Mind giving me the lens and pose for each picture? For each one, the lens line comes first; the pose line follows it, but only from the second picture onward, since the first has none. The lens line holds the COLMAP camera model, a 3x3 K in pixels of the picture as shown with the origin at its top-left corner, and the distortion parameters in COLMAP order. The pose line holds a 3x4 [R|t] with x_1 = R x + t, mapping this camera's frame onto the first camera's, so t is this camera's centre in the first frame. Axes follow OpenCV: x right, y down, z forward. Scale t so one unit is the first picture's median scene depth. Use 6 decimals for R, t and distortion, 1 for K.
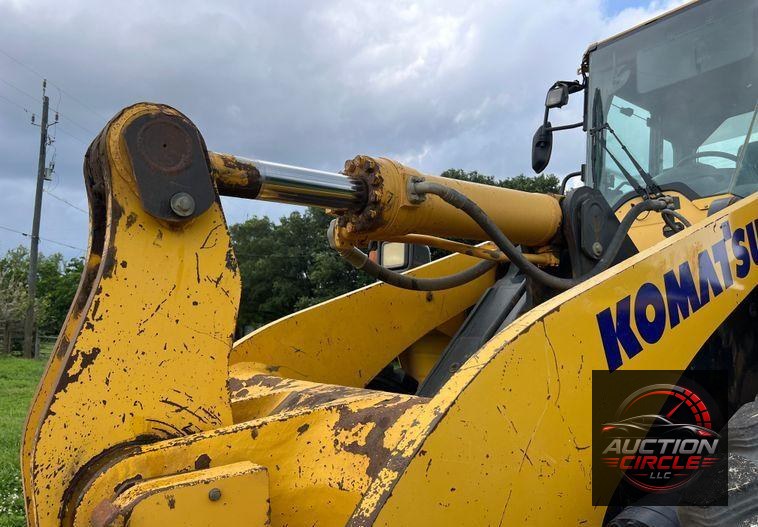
lens RADIAL K [[565.7, 0, 378.7], [0, 565.7, 285.3], [0, 0, 1]] dist [0.062065, -0.071920]
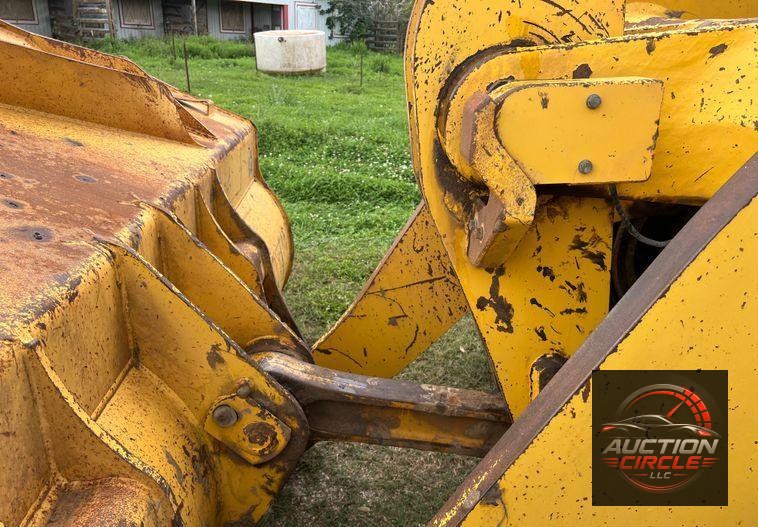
lens RADIAL K [[565.7, 0, 378.7], [0, 565.7, 285.3], [0, 0, 1]] dist [0.062065, -0.071920]
pose [[0.821246, 0.243213, -0.516142, -0.039023], [0.026103, 0.887639, 0.459800, 0.190342], [0.569977, -0.391082, 0.722621, 0.082928]]
